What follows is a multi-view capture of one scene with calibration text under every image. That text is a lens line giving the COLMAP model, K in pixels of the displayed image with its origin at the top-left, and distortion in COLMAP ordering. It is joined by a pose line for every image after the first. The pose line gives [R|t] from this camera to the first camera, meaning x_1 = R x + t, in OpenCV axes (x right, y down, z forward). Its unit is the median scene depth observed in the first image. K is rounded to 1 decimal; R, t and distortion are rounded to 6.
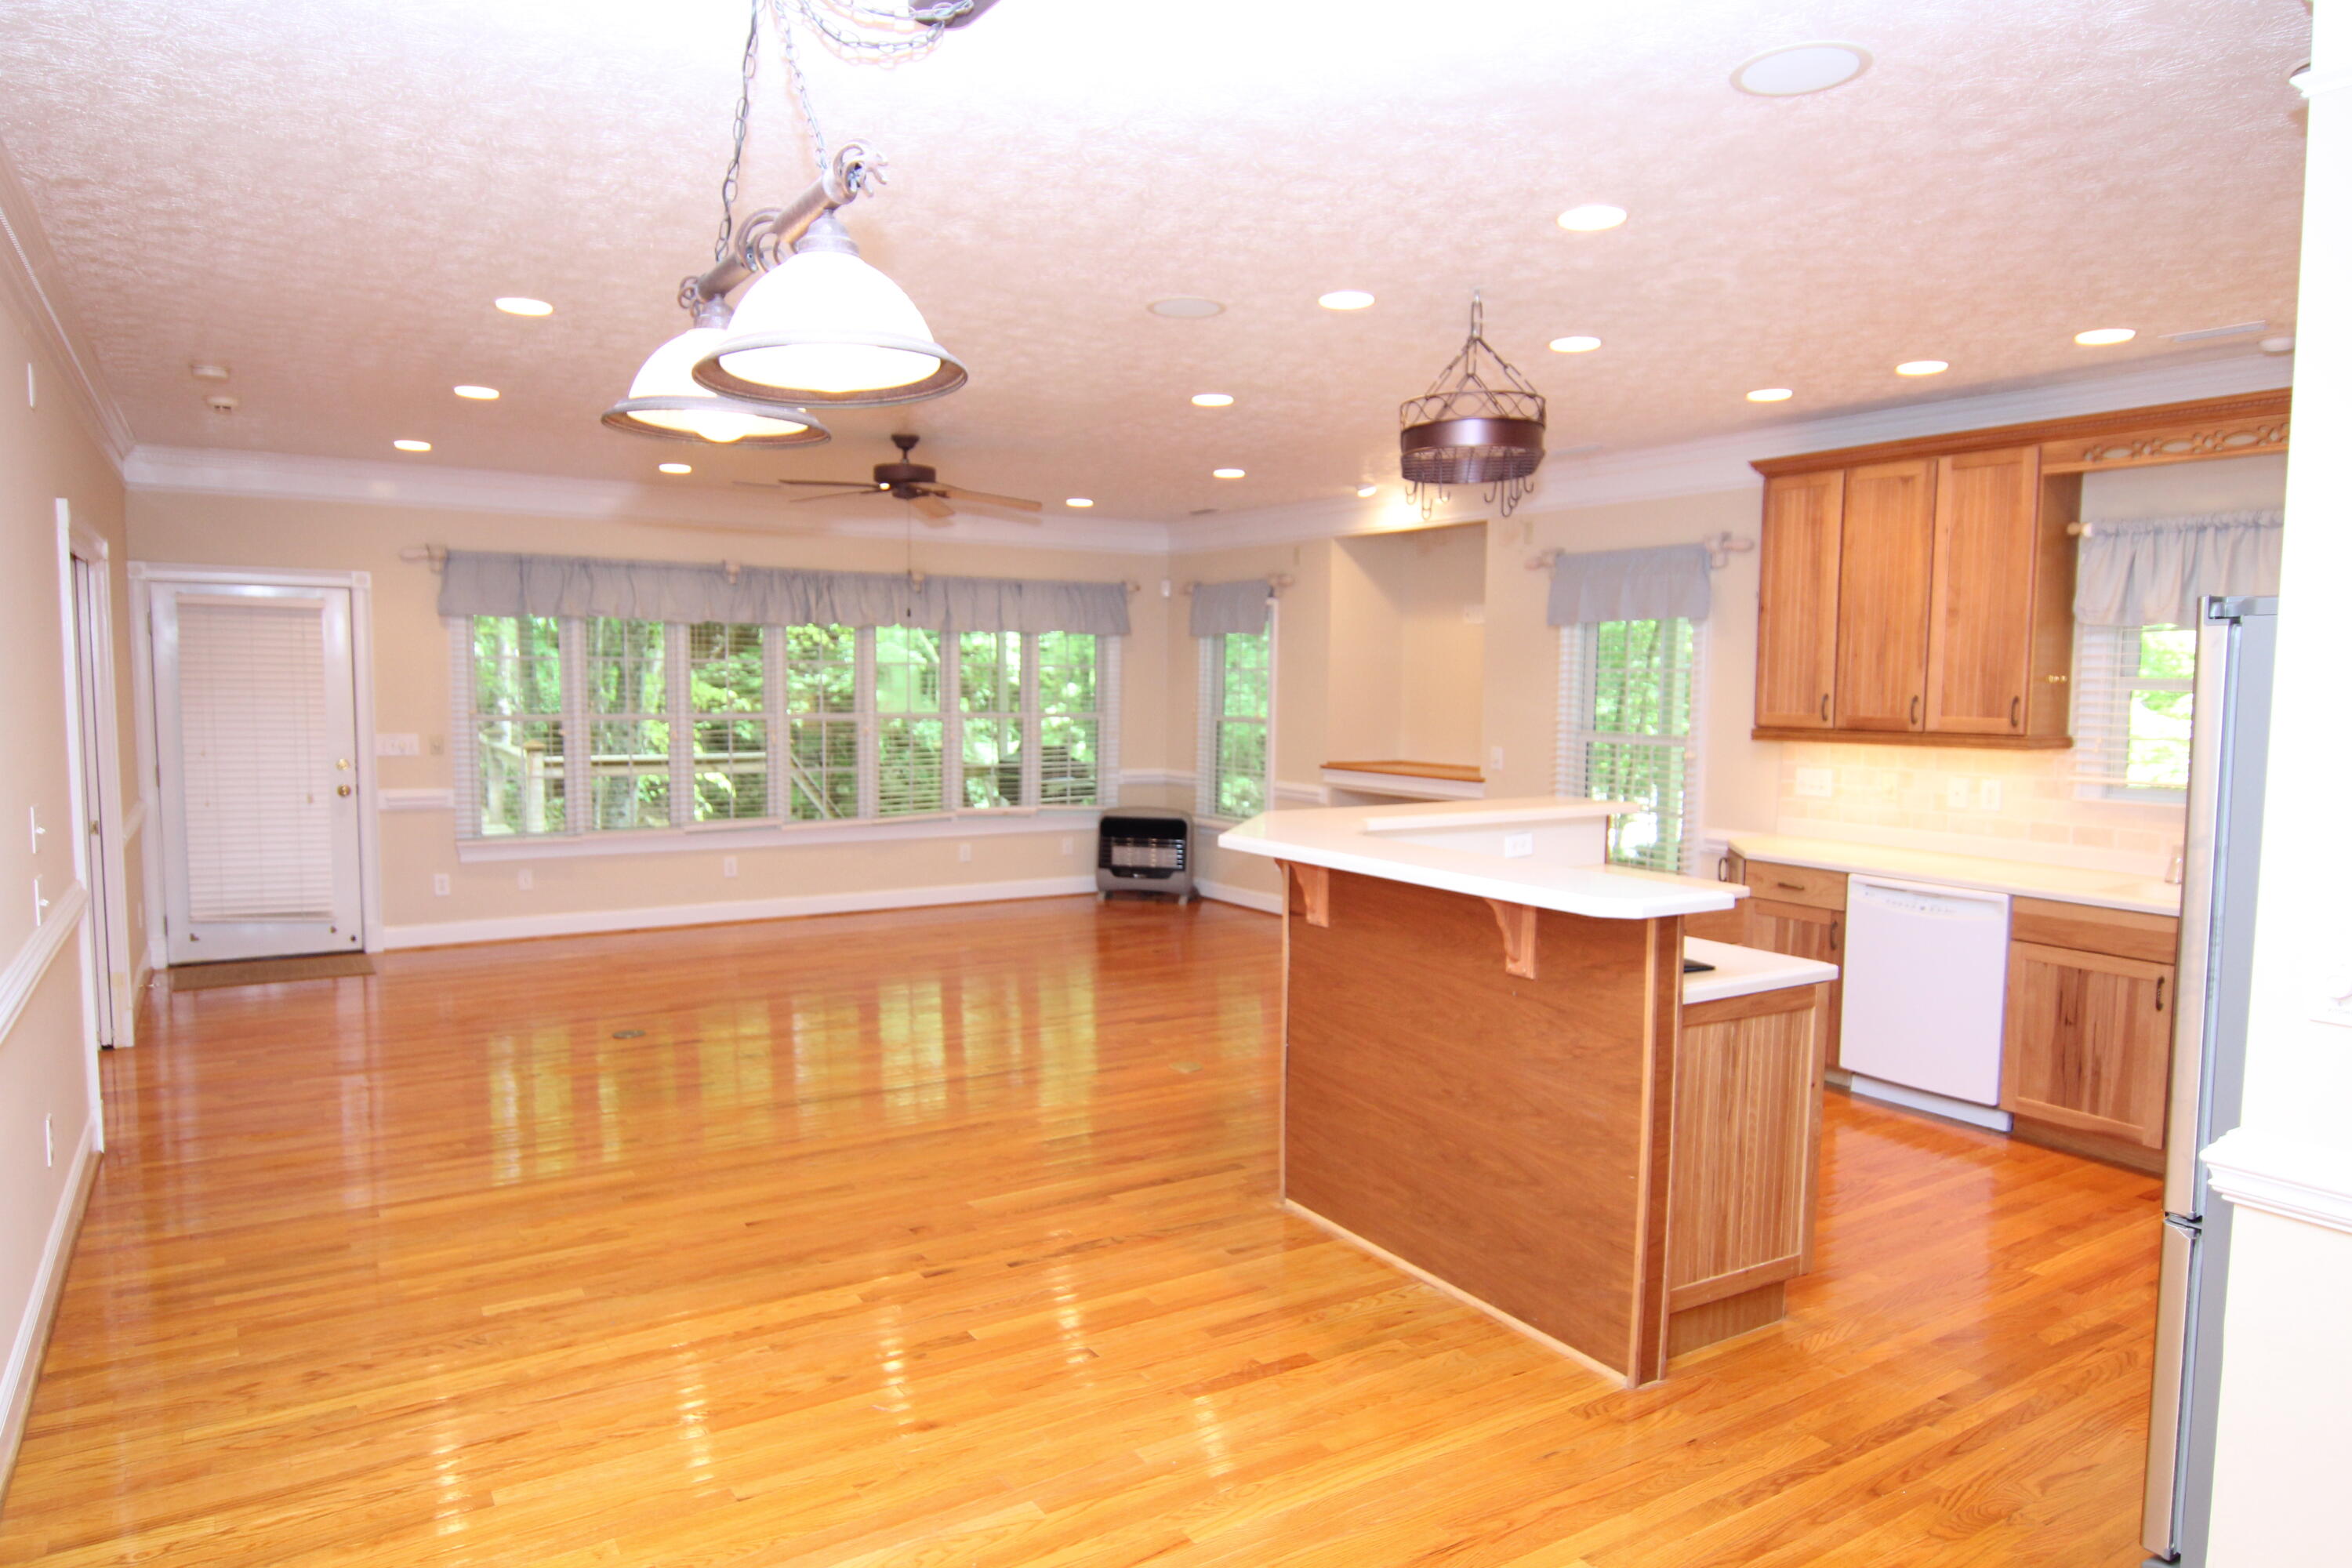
lens RADIAL K [[1454.8, 0, 1176.0], [0, 1454.8, 784.0], [0, 0, 1]] dist [-0.018494, 0.000092]
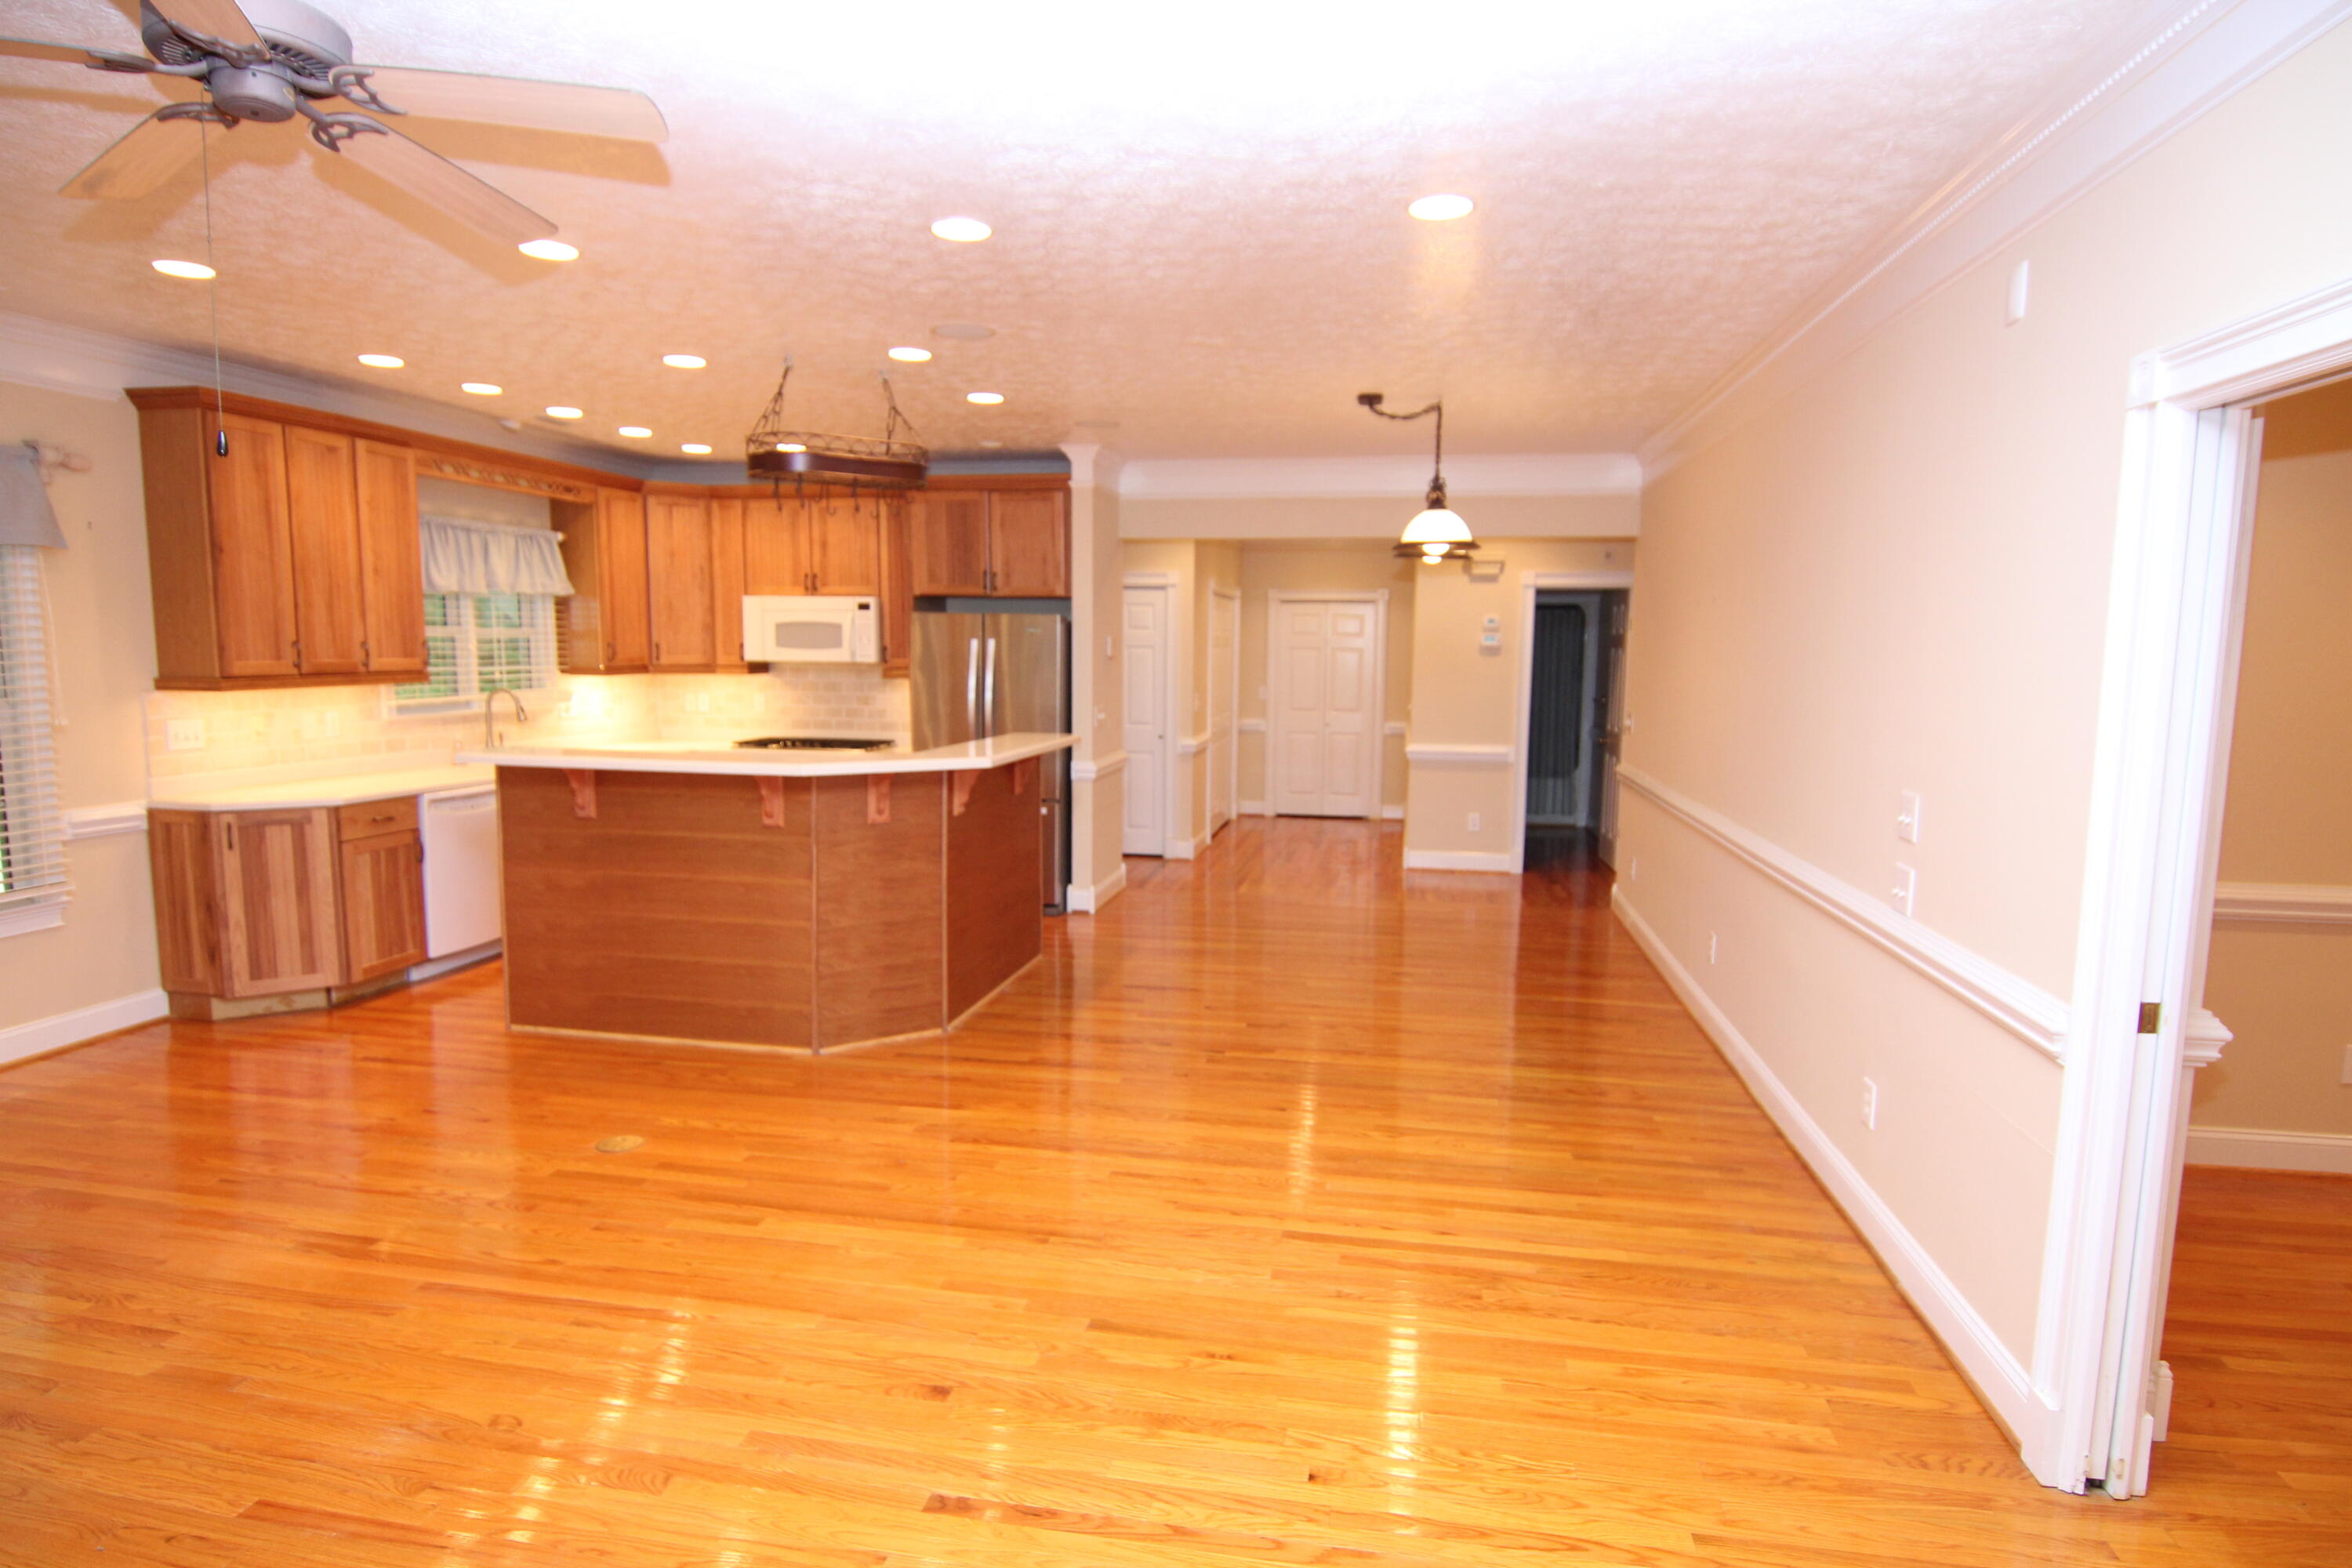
lens RADIAL K [[1302.9, 0, 1171.9], [0, 1302.9, 798.9], [0, 0, 1]] dist [-0.009676, -0.001970]
pose [[-0.728976, -0.097100, 0.677618, -0.713096], [0.031084, 0.984172, 0.174468, -0.102651], [-0.683834, 0.148246, -0.714419, 1.373583]]
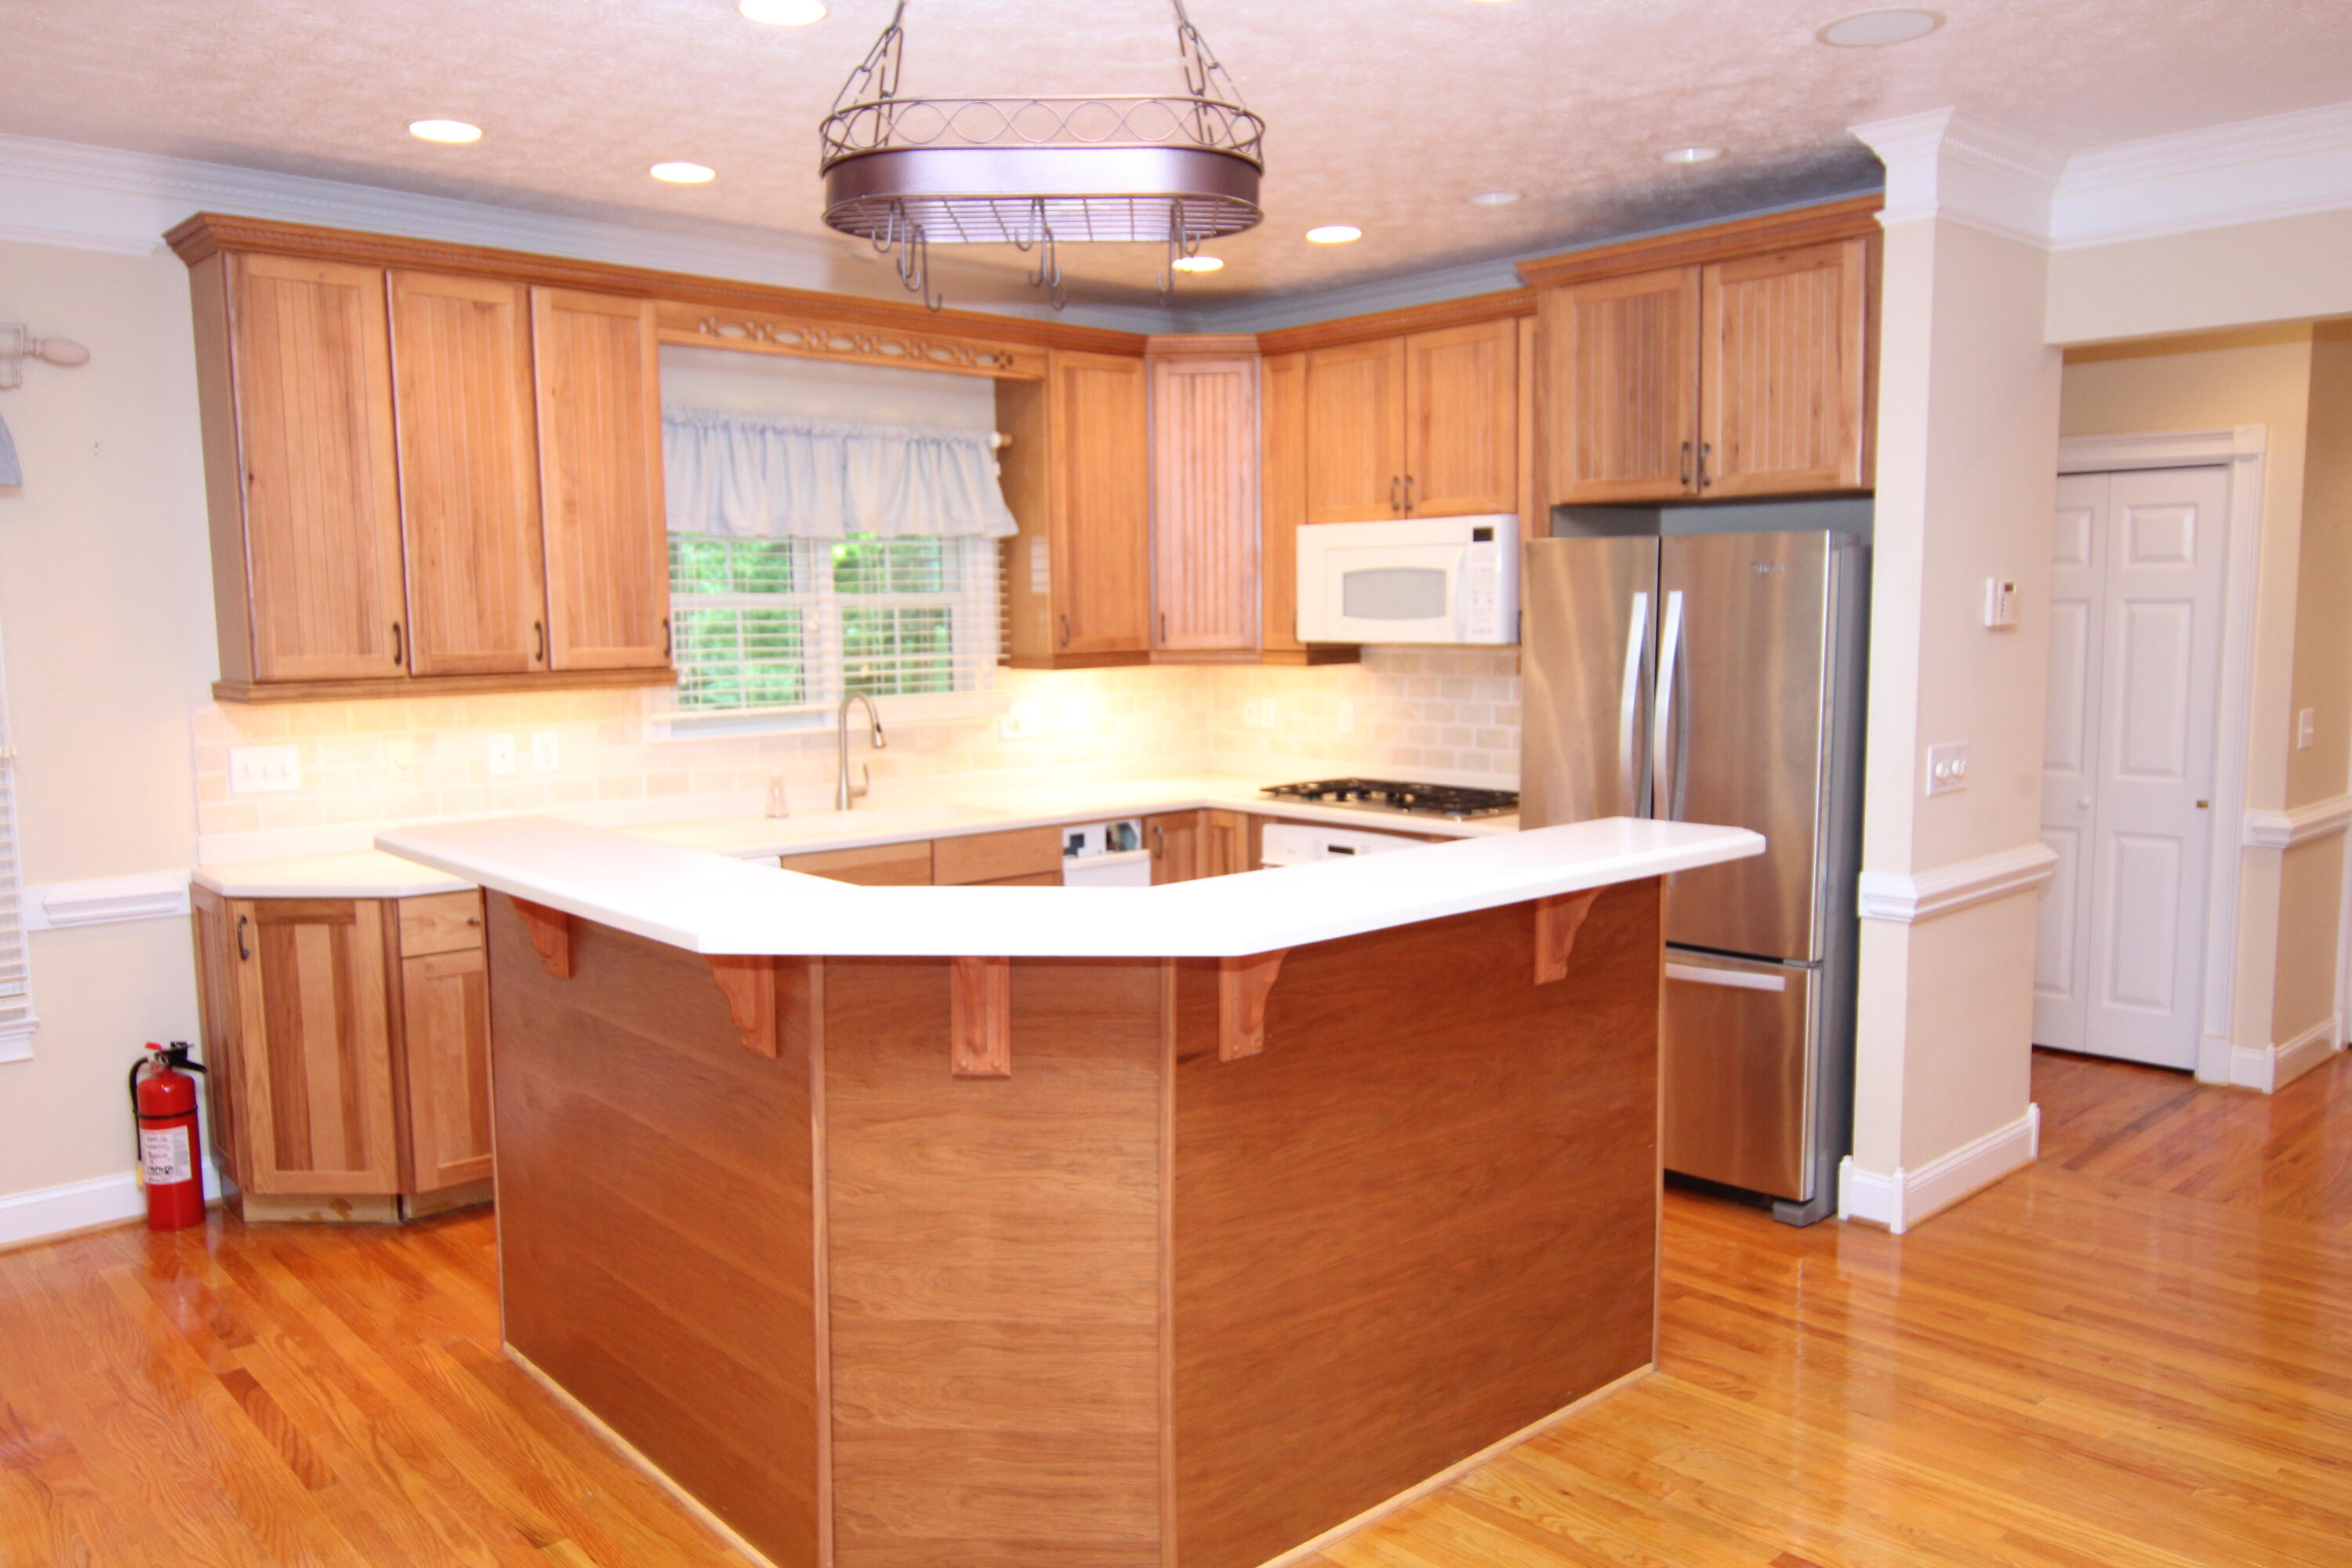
lens RADIAL K [[1716.4, 0, 1174.8], [0, 1716.4, 799.8], [0, 0, 1]] dist [0.000661, -0.001615]
pose [[-0.166245, -0.116647, 0.979161, -0.394567], [0.078469, 0.988265, 0.131054, -0.062528], [-0.982957, 0.098621, -0.155141, 0.863960]]
